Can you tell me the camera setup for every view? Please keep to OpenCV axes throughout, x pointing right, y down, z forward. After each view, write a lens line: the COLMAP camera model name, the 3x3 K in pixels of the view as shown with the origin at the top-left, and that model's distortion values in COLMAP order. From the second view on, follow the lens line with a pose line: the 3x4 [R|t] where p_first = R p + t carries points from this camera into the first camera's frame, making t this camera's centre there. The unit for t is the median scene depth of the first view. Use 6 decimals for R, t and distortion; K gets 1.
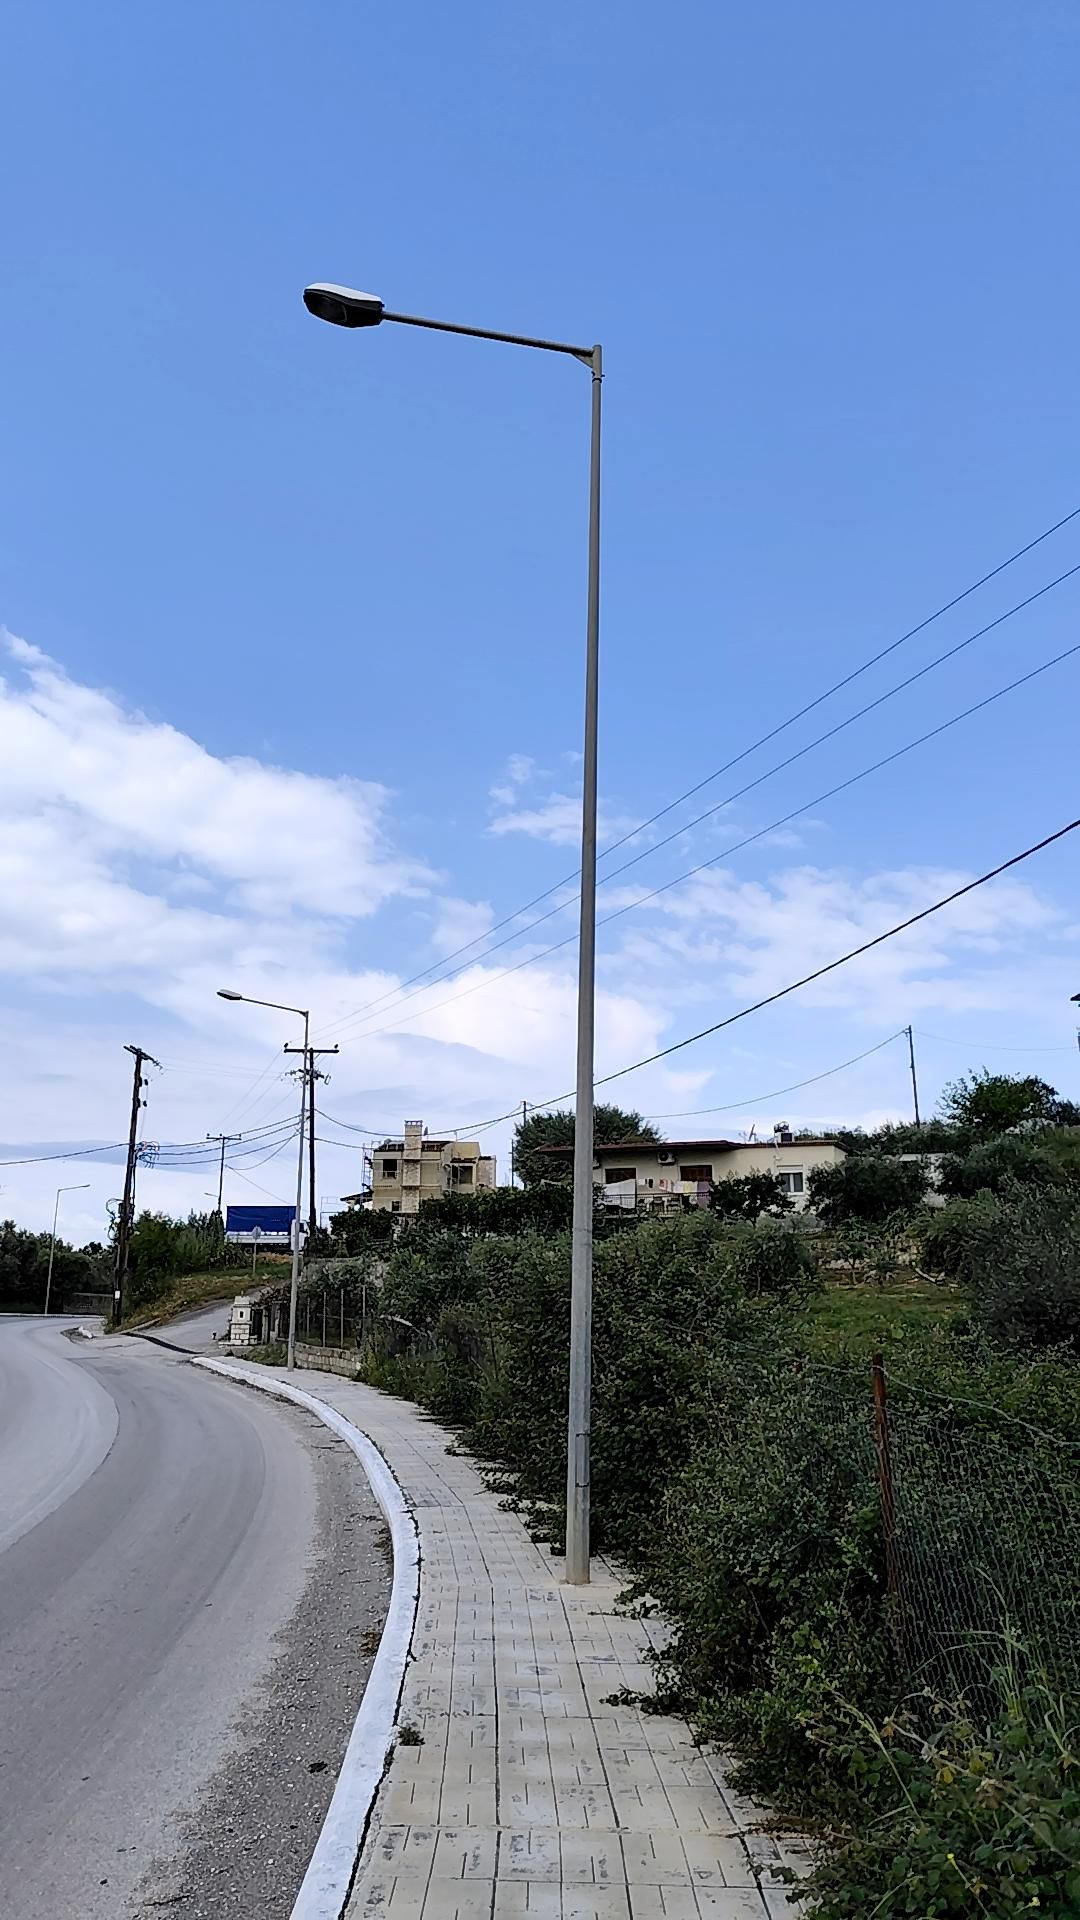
lens RADIAL K [[1191.2, 0, 540.0], [0, 1191.2, 960.0], [0, 0, 1]] dist [-0.001406, -0.000308]
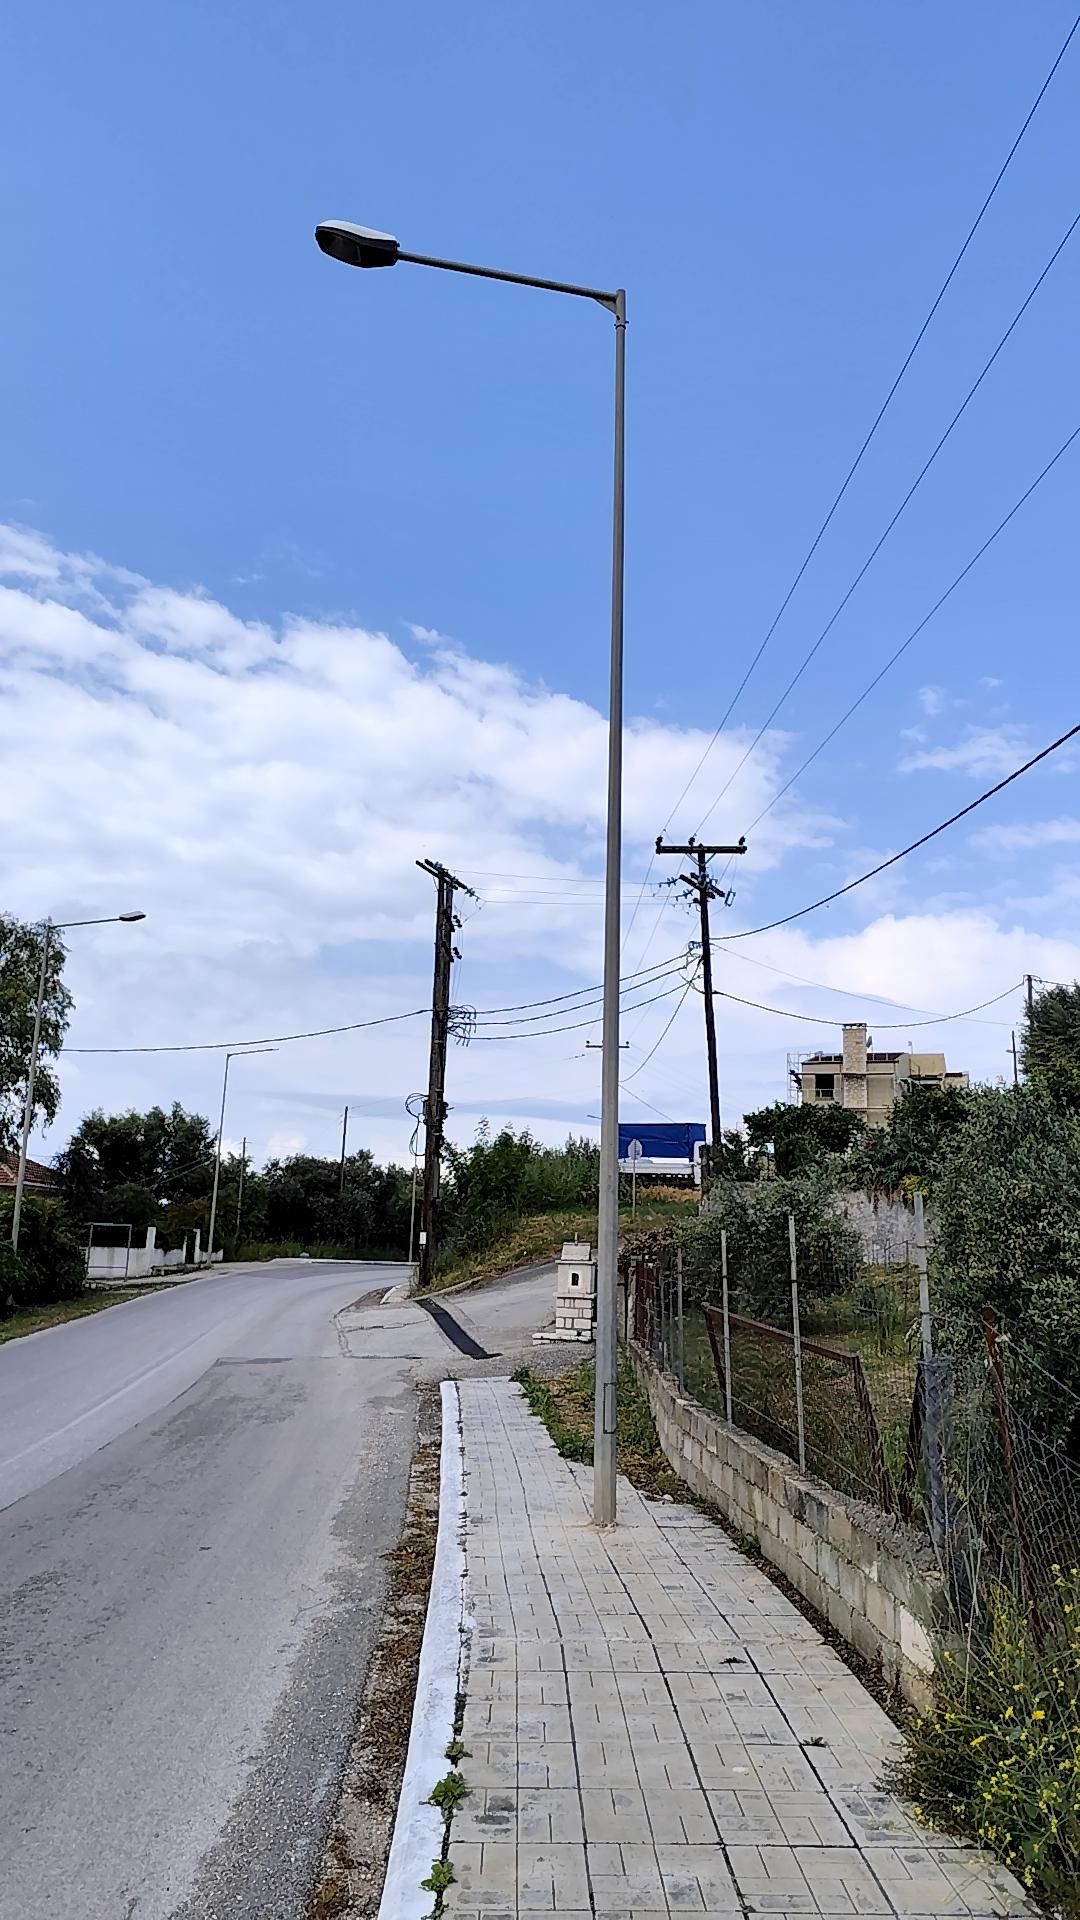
lens RADIAL K [[1191.2, 0, 540.0], [0, 1191.2, 960.0], [0, 0, 1]] dist [-0.001406, -0.000308]
pose [[0.941986, -0.044049, -0.332750, -0.056446], [0.054639, 0.998252, 0.022531, 0.092641], [0.331176, -0.039405, 0.942746, 0.322977]]
